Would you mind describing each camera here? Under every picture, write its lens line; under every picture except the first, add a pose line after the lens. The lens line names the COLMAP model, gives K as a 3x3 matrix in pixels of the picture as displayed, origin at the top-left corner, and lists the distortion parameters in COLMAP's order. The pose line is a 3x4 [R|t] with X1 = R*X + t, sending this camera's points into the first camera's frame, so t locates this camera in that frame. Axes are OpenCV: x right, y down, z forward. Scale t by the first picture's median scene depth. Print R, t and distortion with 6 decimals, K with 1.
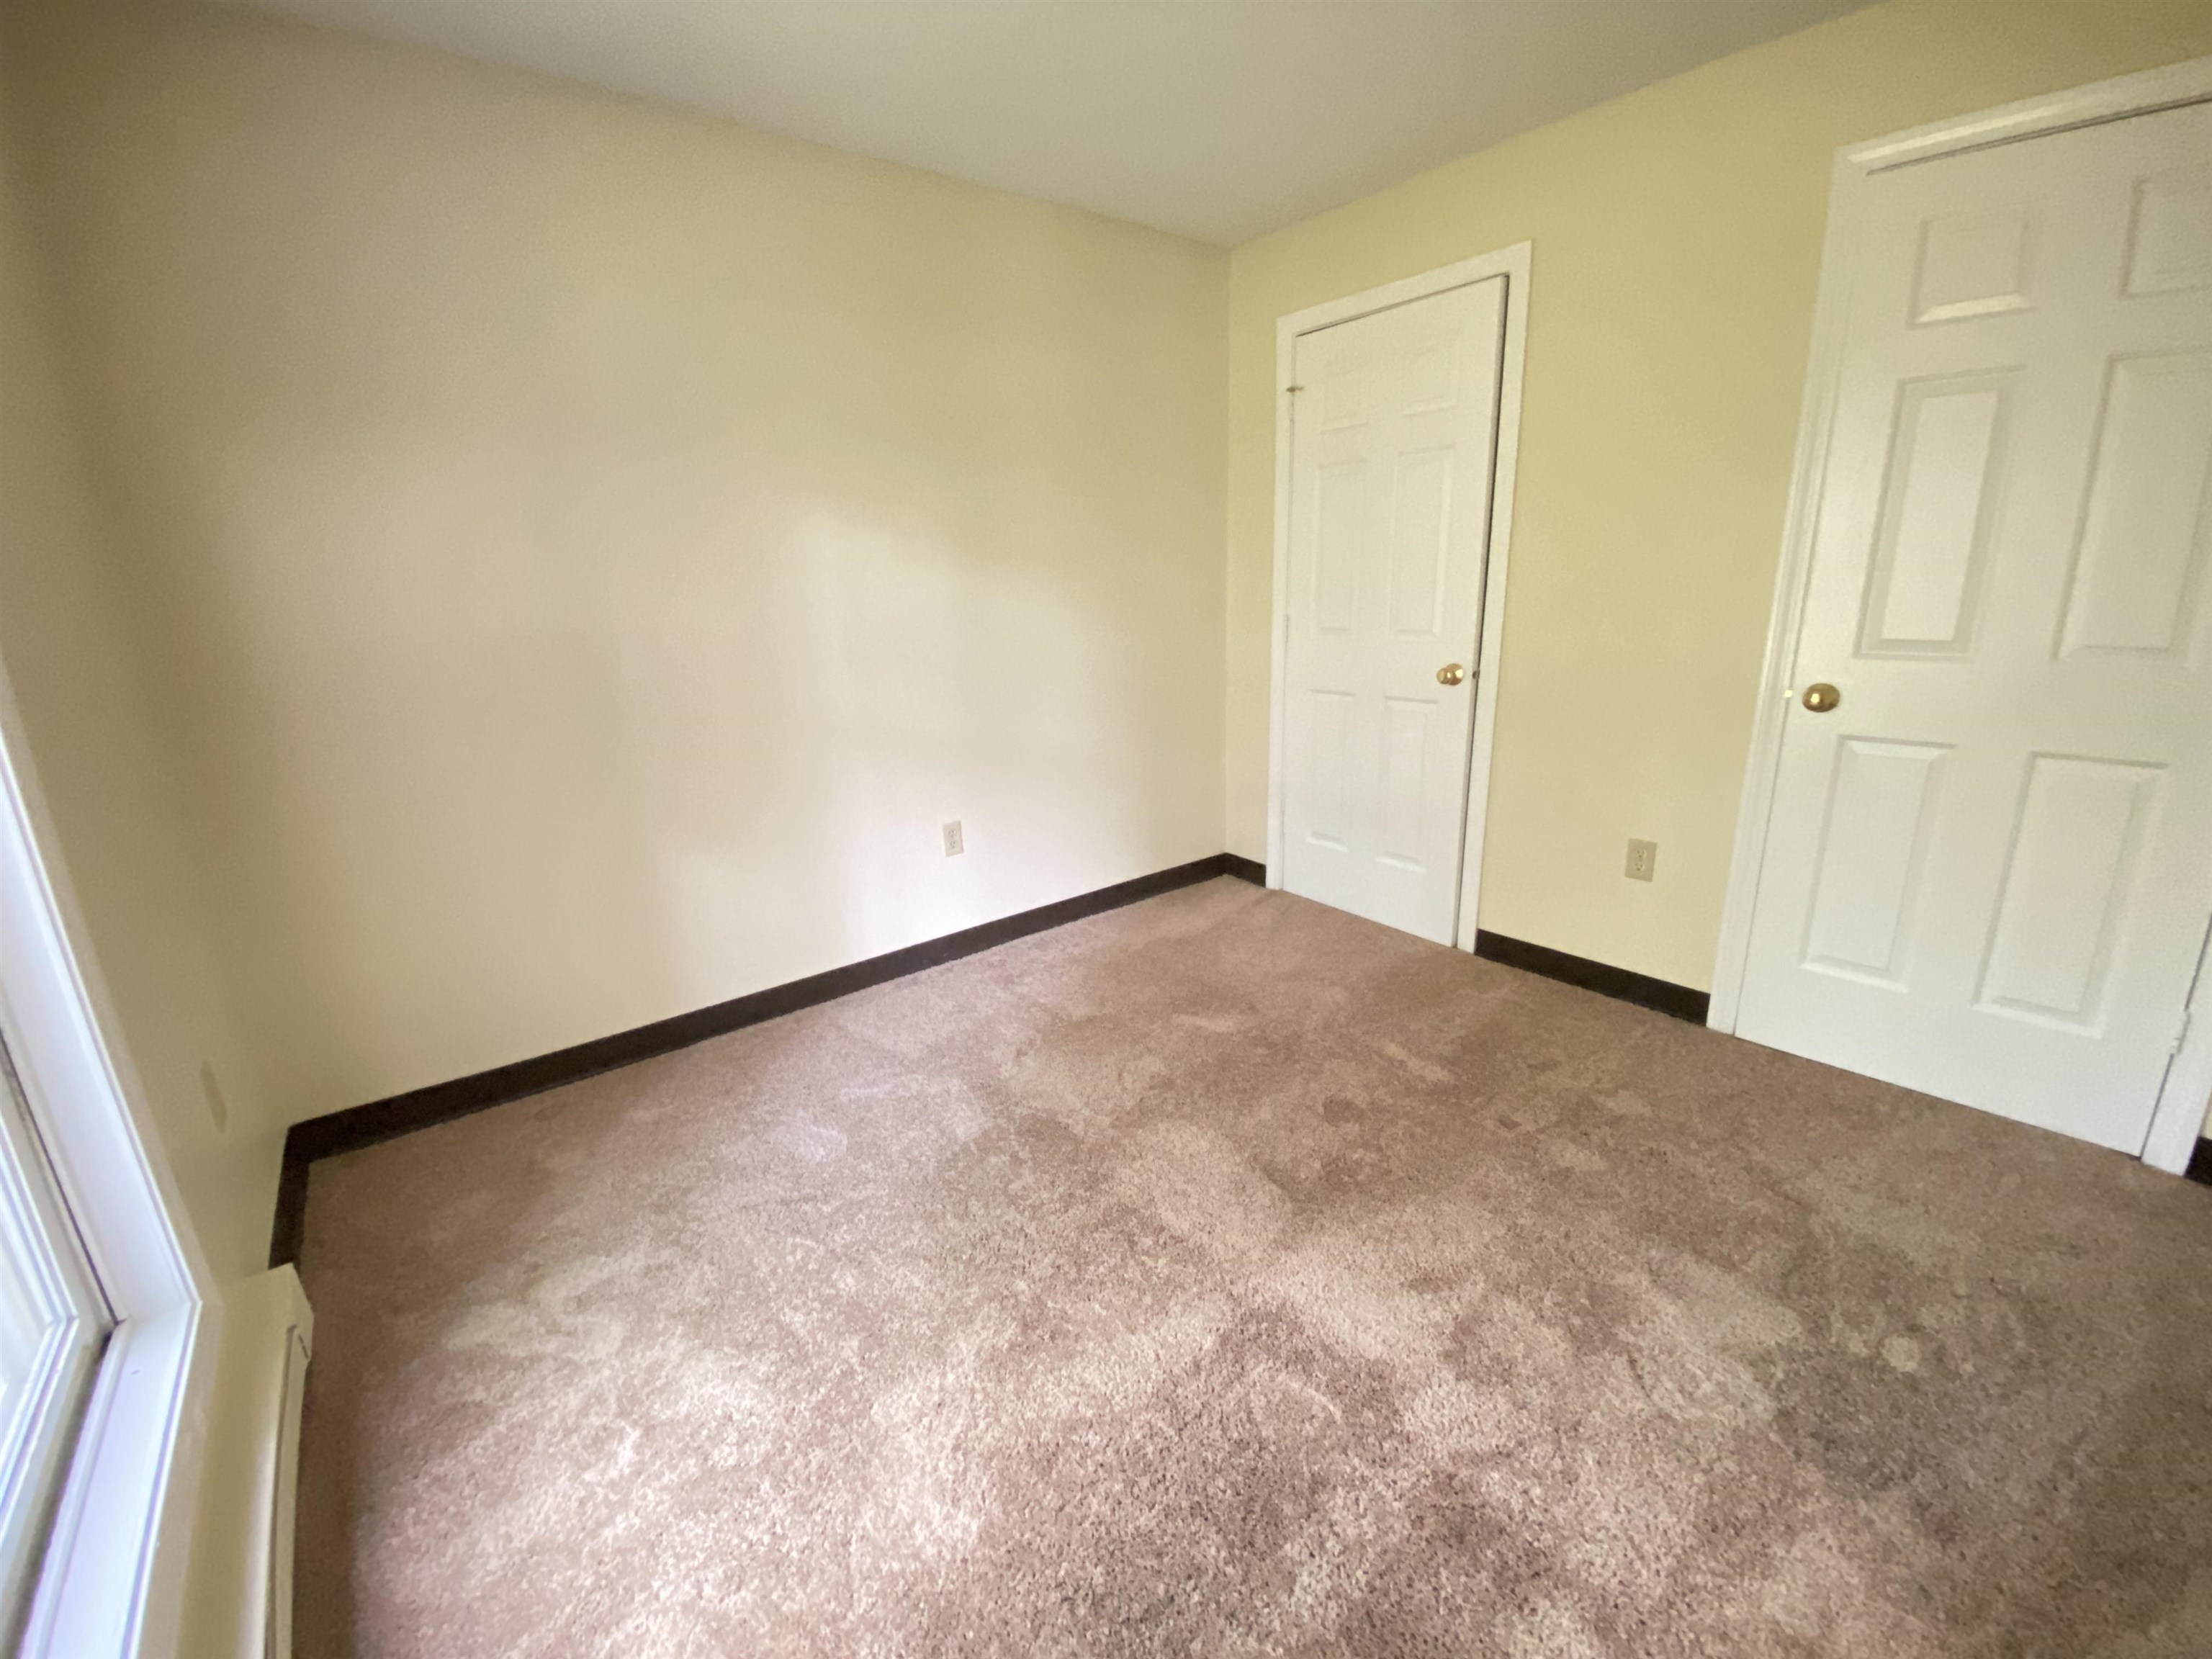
lens RADIAL K [[902.9, 0, 1097.2], [0, 902.9, 818.6], [0, 0, 1]] dist [0.014459, -0.018056]
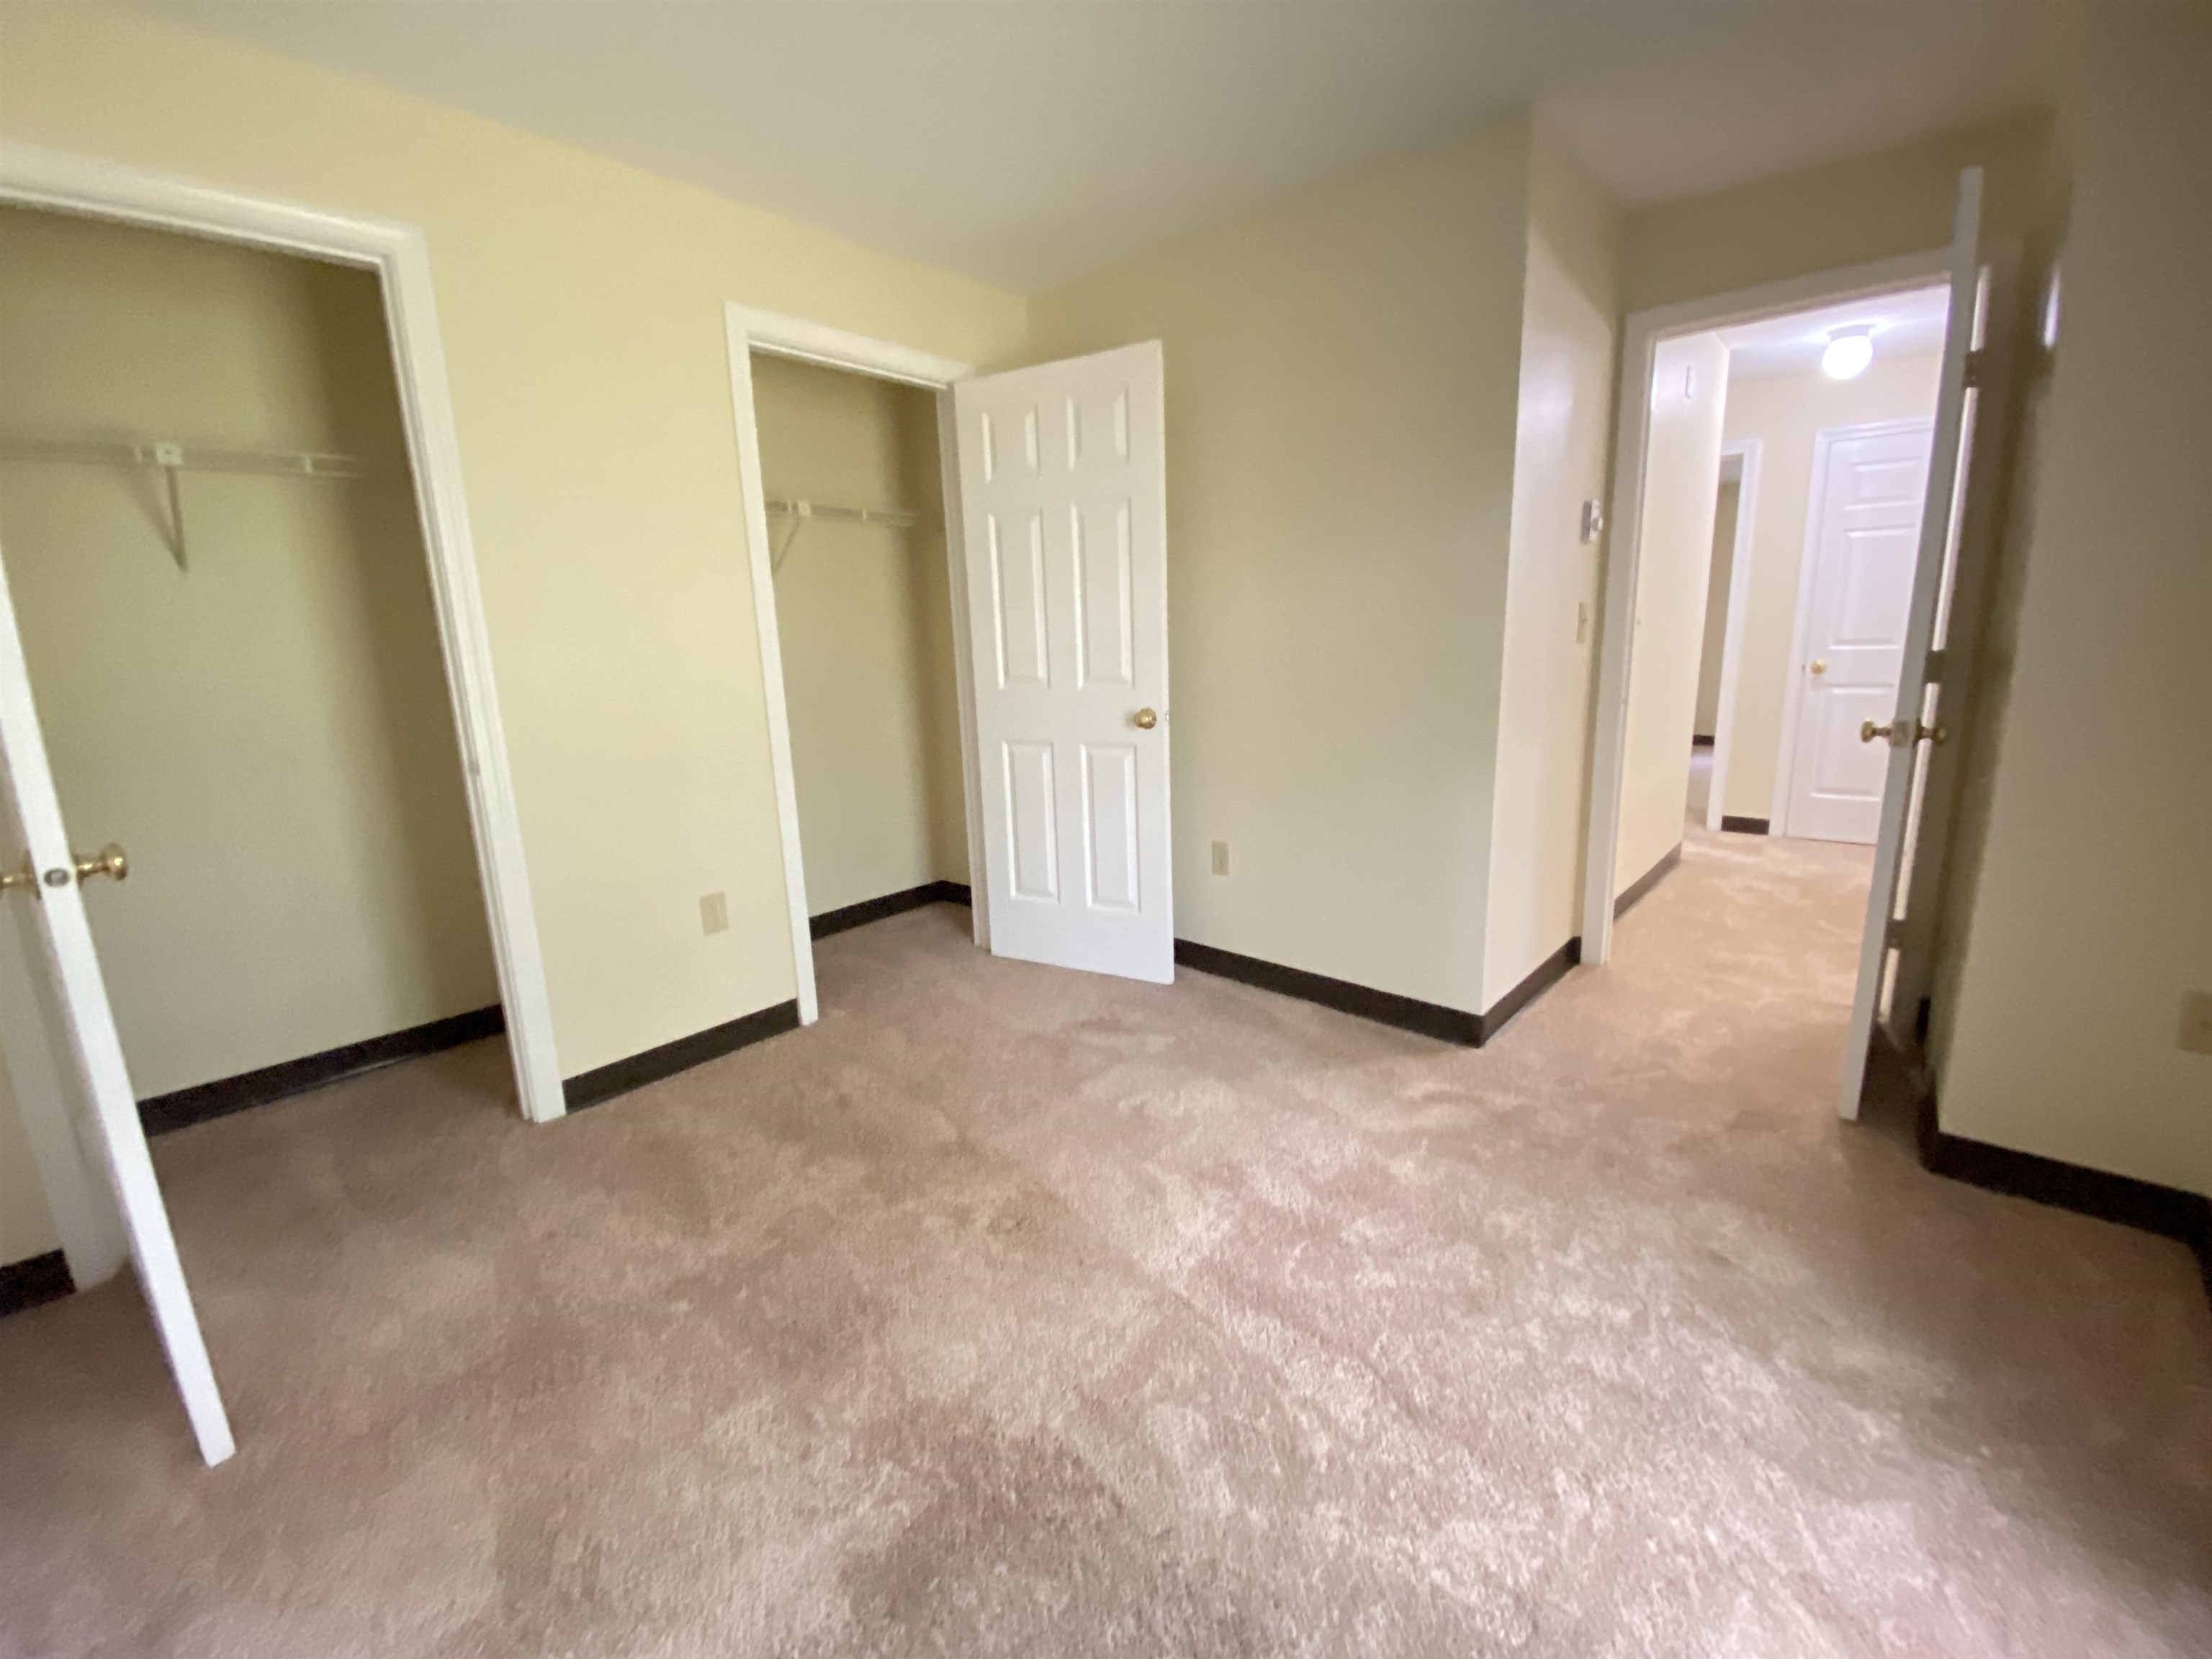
lens RADIAL K [[913.4, 0, 1110.8], [0, 913.4, 831.3], [0, 0, 1]] dist [0.019545, -0.021463]
pose [[-0.209322, -0.170053, 0.962947, -0.748644], [0.271639, 0.935891, 0.224323, -0.239146], [-0.939360, 0.308529, -0.149709, 1.109755]]
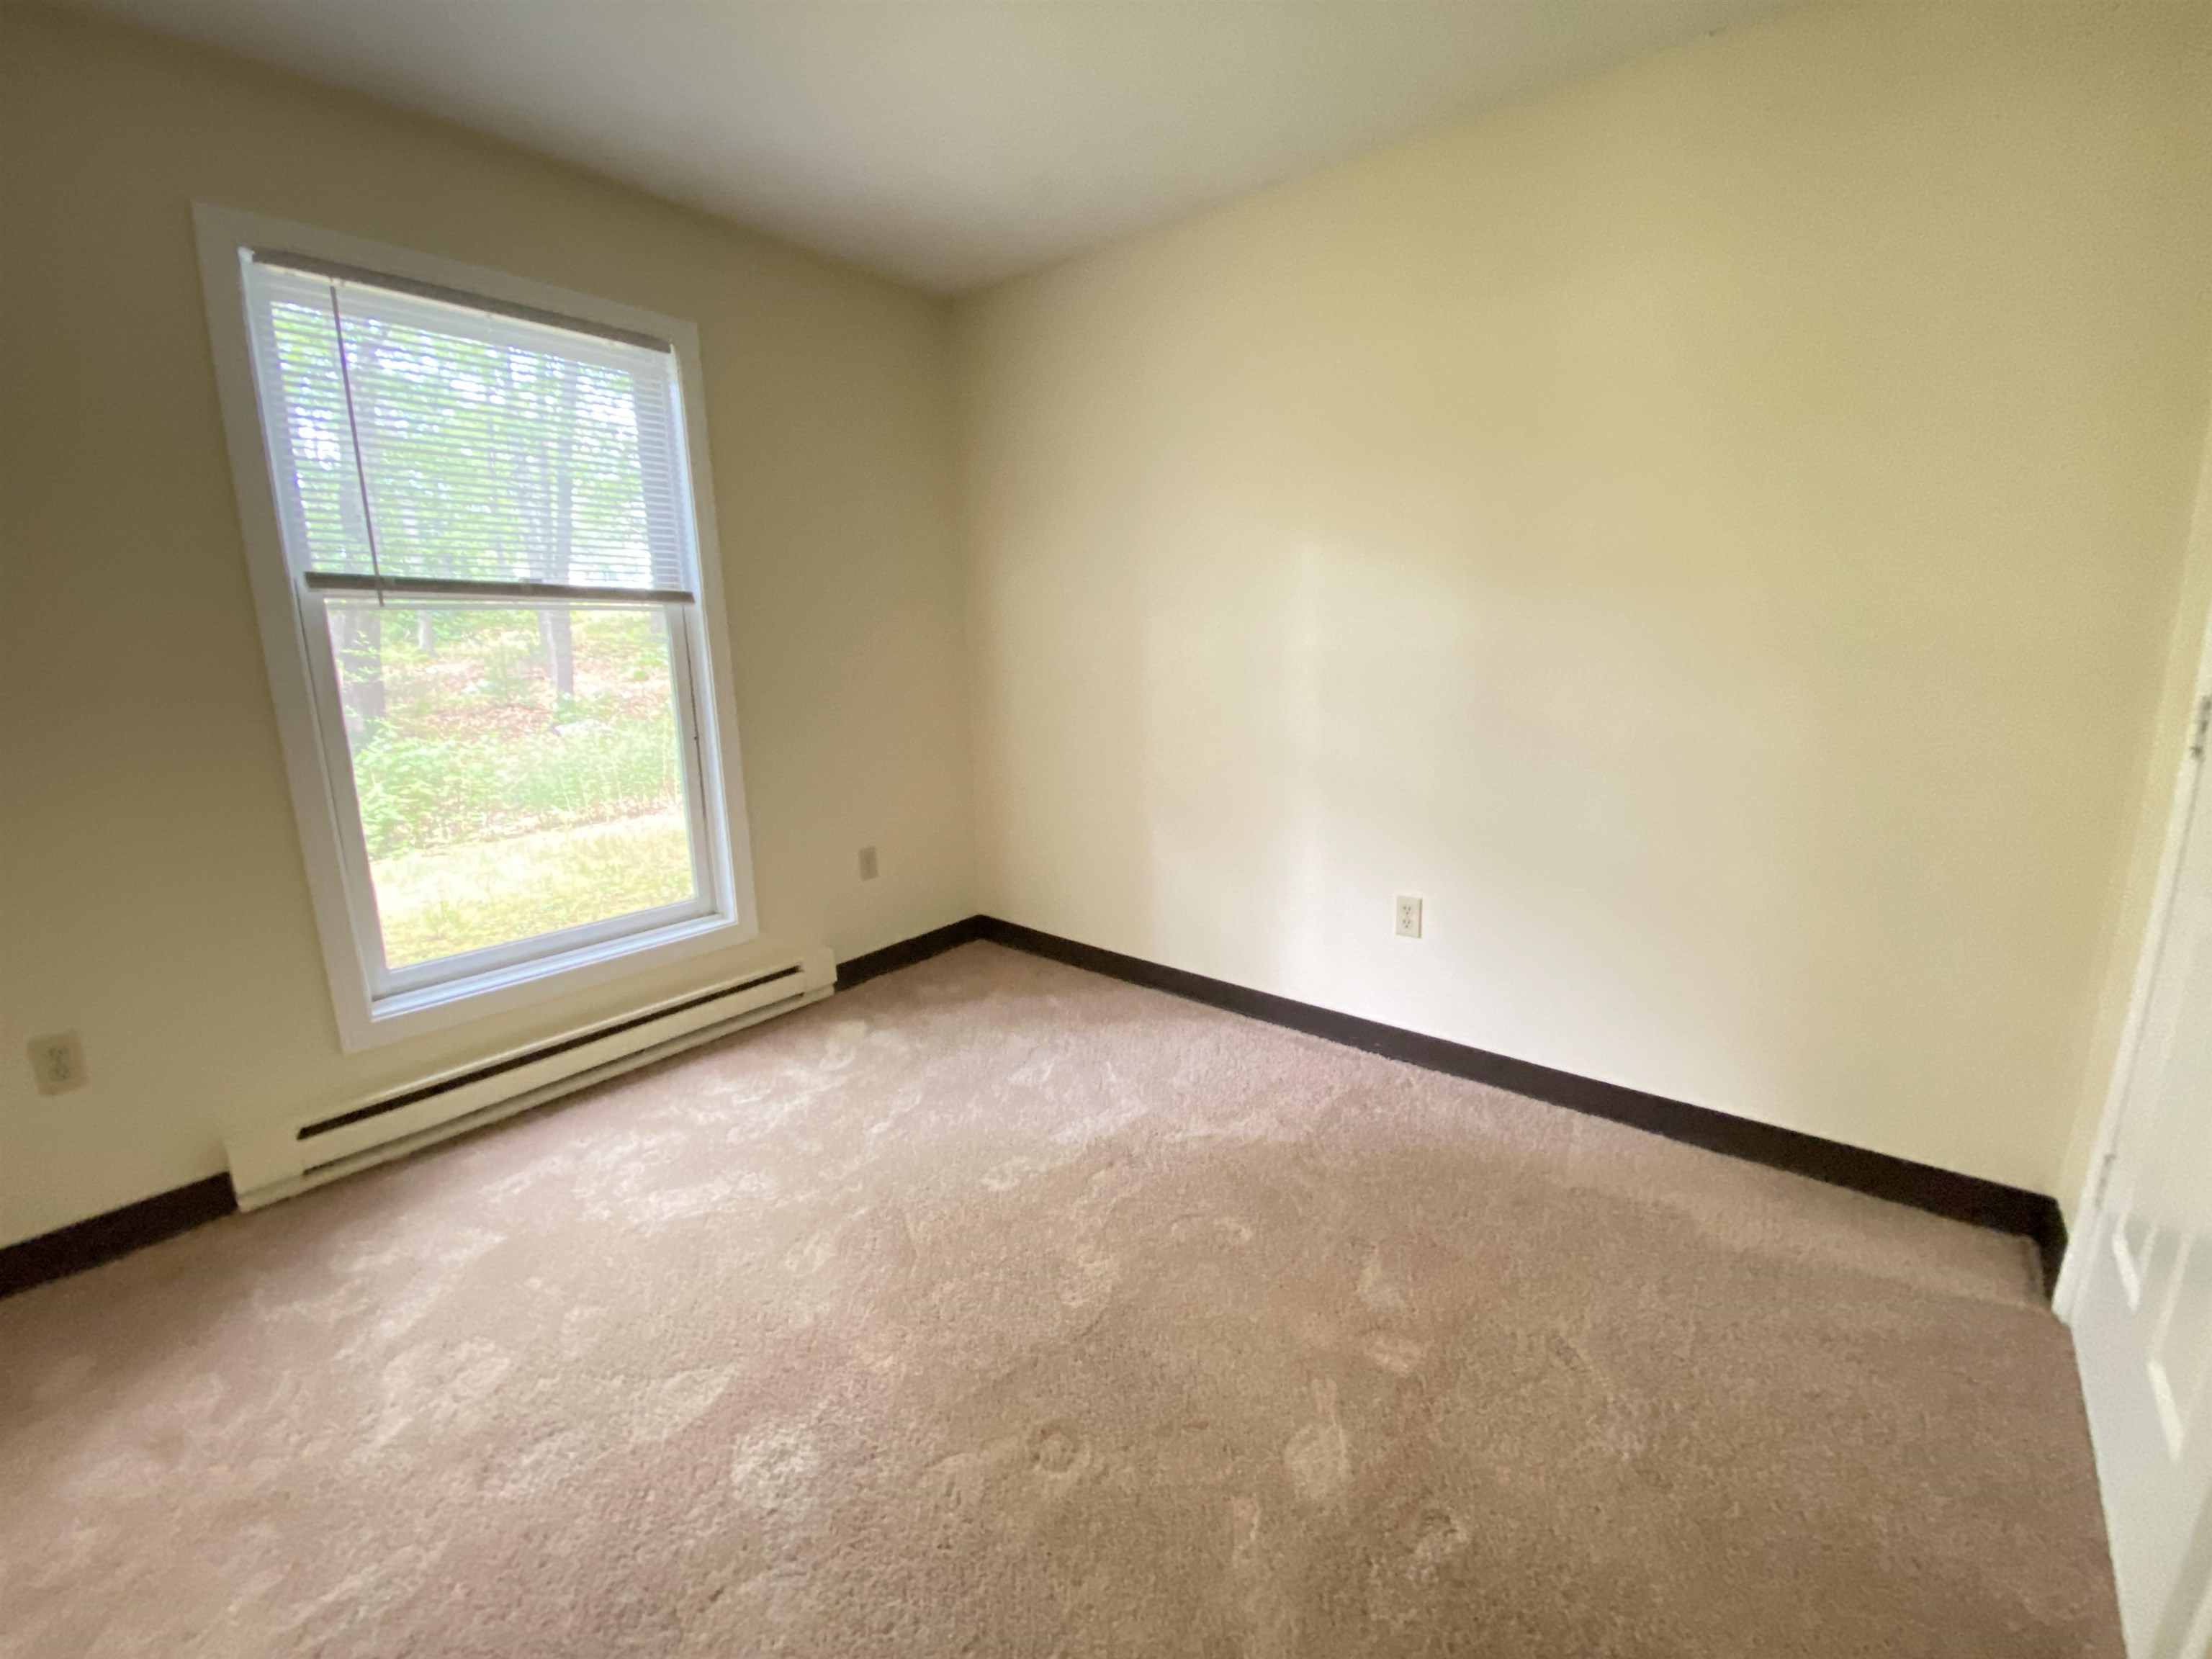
lens RADIAL K [[913.4, 0, 1110.8], [0, 913.4, 831.3], [0, 0, 1]] dist [0.019545, -0.021463]
pose [[0.221694, 0.244600, -0.943940, 1.025375], [-0.247581, 0.950426, 0.188134, -0.265649], [0.943162, 0.191993, 0.271262, 0.923463]]
